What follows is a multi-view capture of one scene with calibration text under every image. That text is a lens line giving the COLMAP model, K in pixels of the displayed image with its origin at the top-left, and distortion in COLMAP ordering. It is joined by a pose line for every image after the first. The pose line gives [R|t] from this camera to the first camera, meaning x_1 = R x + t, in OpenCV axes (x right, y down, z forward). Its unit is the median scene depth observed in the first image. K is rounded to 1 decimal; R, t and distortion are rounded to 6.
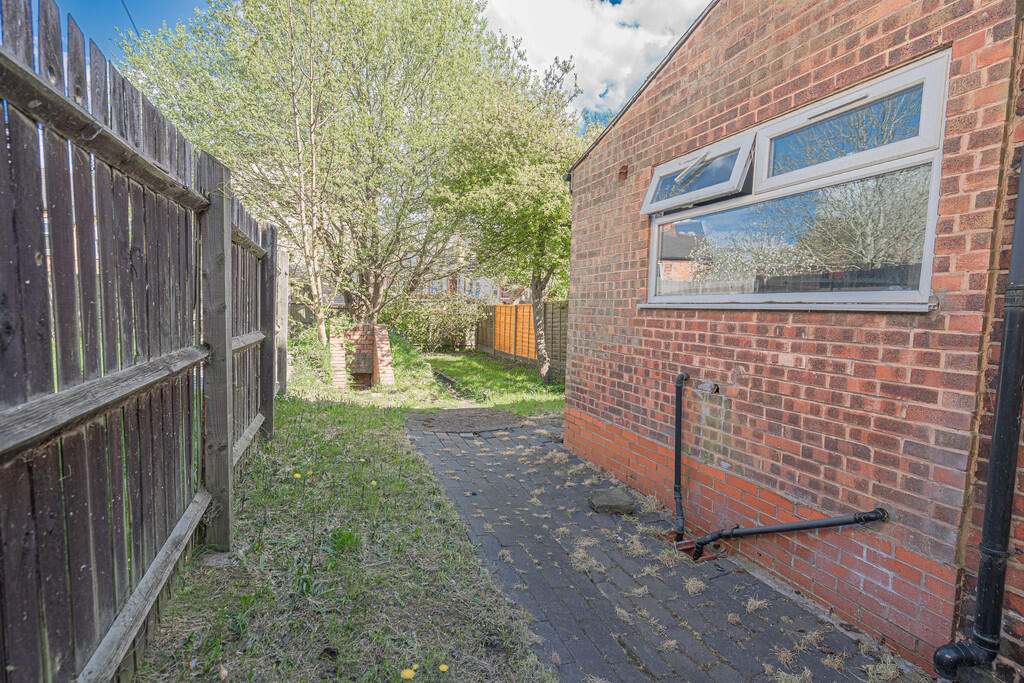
lens RADIAL K [[464.8, 0, 507.9], [0, 464.8, 343.4], [0, 0, 1]] dist [-0.001141, -0.000654]
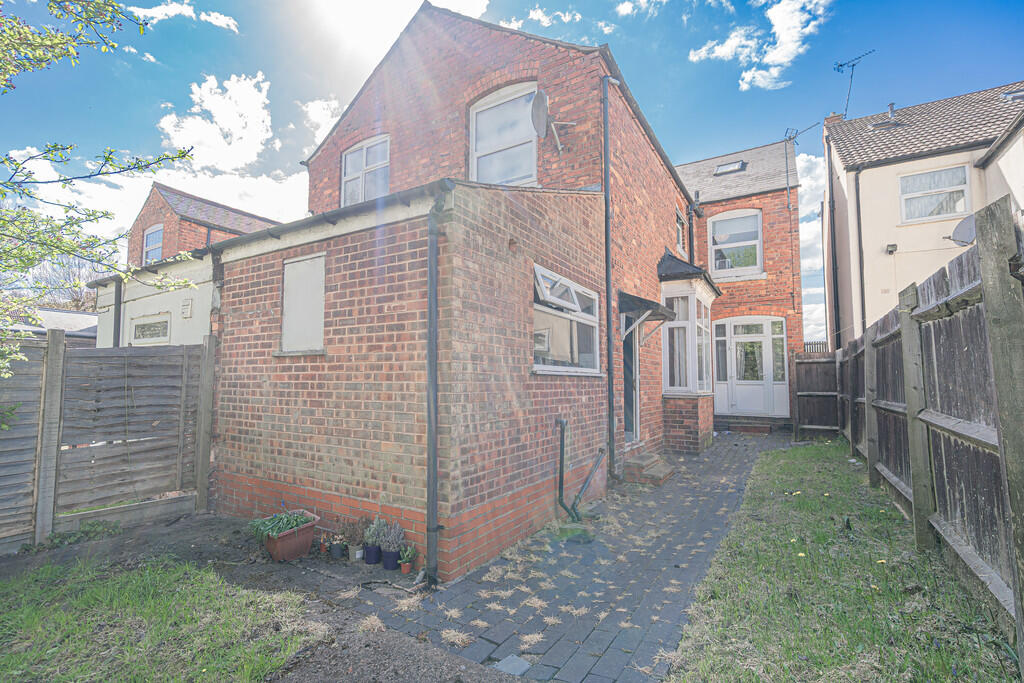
lens RADIAL K [[464.8, 0, 508.4], [0, 464.8, 346.7], [0, 0, 1]] dist [-0.001141, -0.000654]
pose [[-0.603190, 0.028130, 0.797101, -0.538204], [0.037079, 0.999286, -0.007206, -0.121347], [-0.796735, 0.025209, -0.603803, 1.533501]]
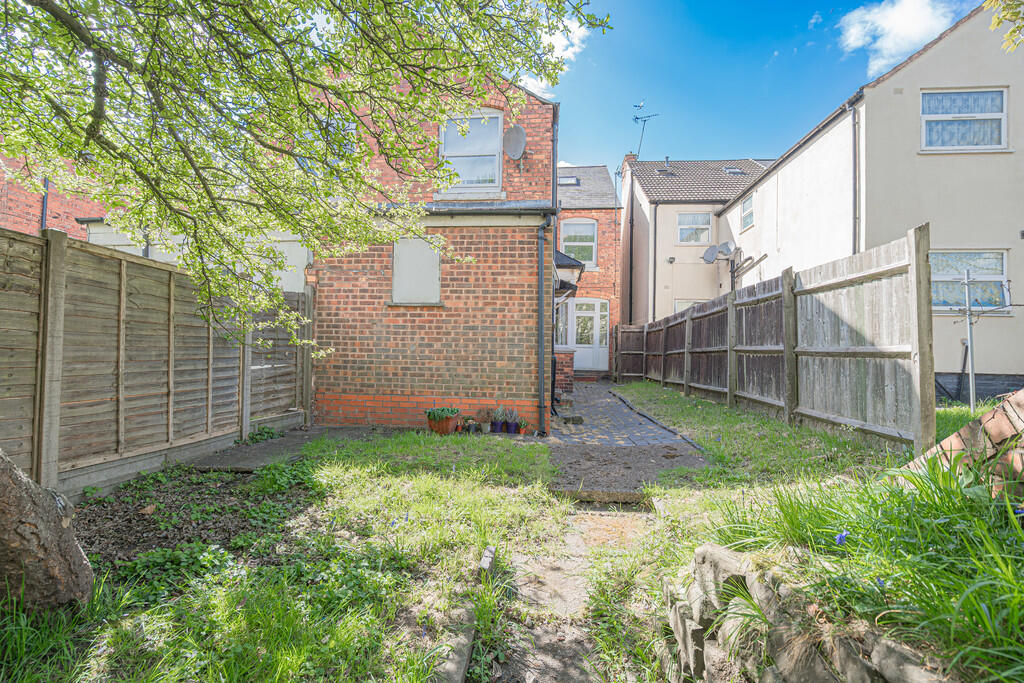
lens RADIAL K [[464.8, 0, 511.9], [0, 464.8, 344.2], [0, 0, 1]] dist [-0.001141, -0.000654]
pose [[-0.892326, -0.033845, 0.450120, -0.408704], [-0.010463, 0.998468, 0.054335, -0.095972], [-0.451270, 0.043775, -0.891313, 2.250769]]
